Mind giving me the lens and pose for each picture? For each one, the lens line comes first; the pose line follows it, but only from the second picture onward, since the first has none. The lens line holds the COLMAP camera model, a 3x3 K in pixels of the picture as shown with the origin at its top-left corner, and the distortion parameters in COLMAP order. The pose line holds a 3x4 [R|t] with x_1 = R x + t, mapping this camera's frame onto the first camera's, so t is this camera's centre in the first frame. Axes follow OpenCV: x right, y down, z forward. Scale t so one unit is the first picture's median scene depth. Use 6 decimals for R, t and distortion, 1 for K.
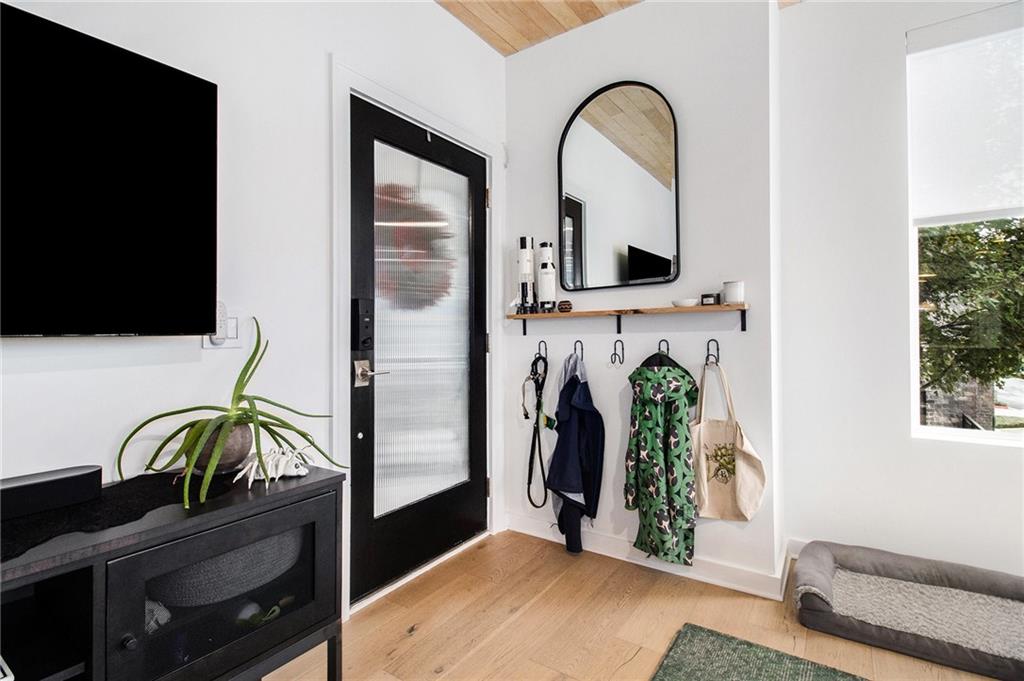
lens RADIAL K [[481.0, 0, 505.5], [0, 481.0, 332.5], [0, 0, 1]] dist [-0.003530, -0.003994]
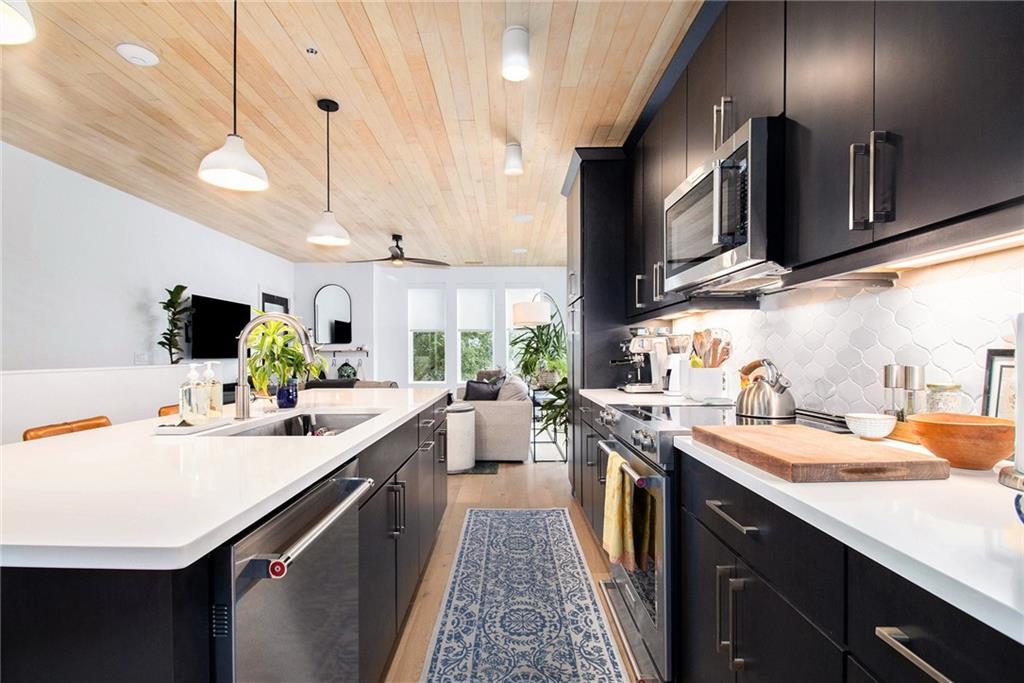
lens RADIAL K [[481.0, 0, 503.7], [0, 481.0, 357.0], [0, 0, 1]] dist [-0.003530, -0.003994]
pose [[0.822777, 0.003403, 0.568354, -0.775447], [-0.012746, 0.999841, 0.012466, -0.061909], [-0.568221, -0.017501, 0.822690, -2.703698]]
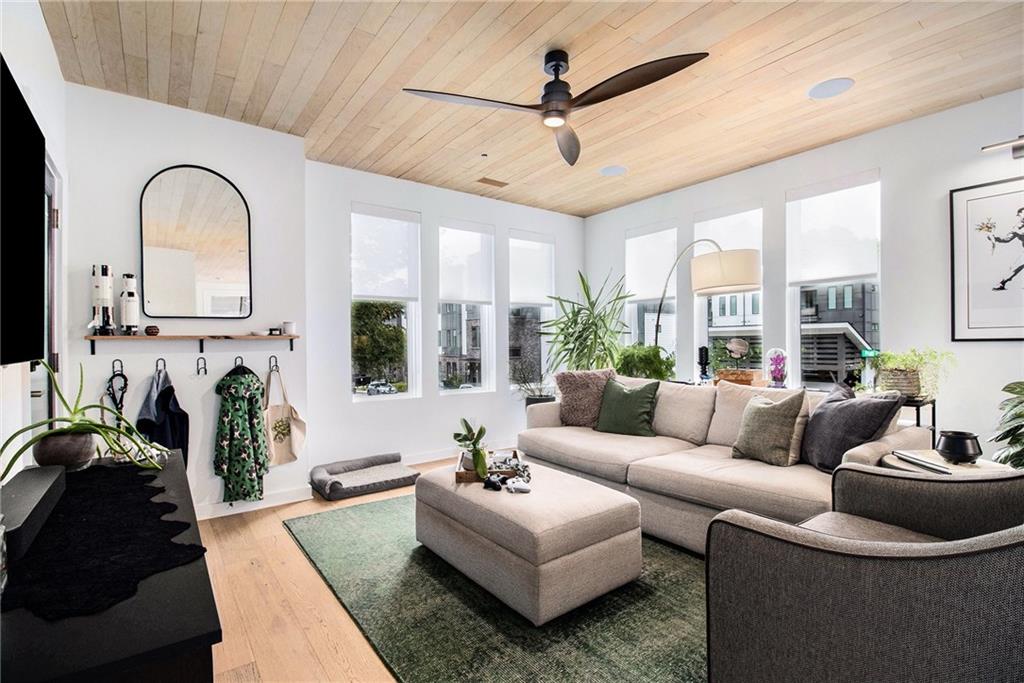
lens RADIAL K [[481.0, 0, 517.7], [0, 481.0, 352.2], [0, 0, 1]] dist [-0.003530, -0.003994]
pose [[0.300525, -0.010304, 0.953718, -0.845626], [-0.002016, 0.999933, 0.011439, -0.017671], [-0.953772, -0.005360, 0.300484, -0.265389]]
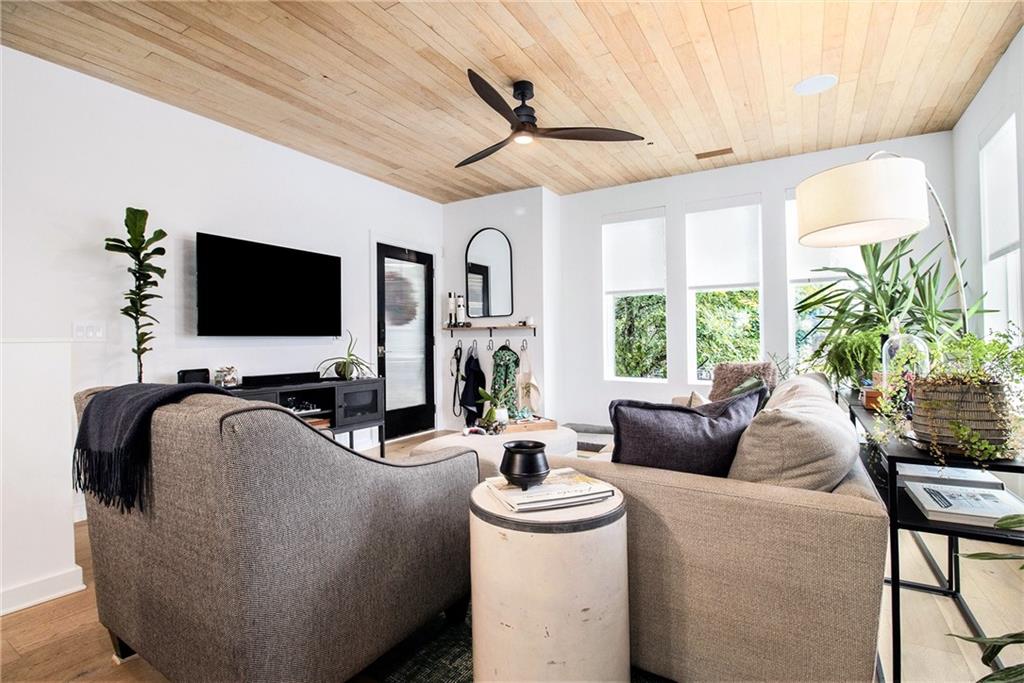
lens RADIAL K [[481.0, 0, 504.4], [0, 481.0, 349.3], [0, 0, 1]] dist [-0.003530, -0.003994]
pose [[0.998201, 0.003196, 0.059877, 0.177788], [-0.005107, 0.999481, 0.031803, -0.012760], [-0.059744, -0.032051, 0.997699, -1.402000]]
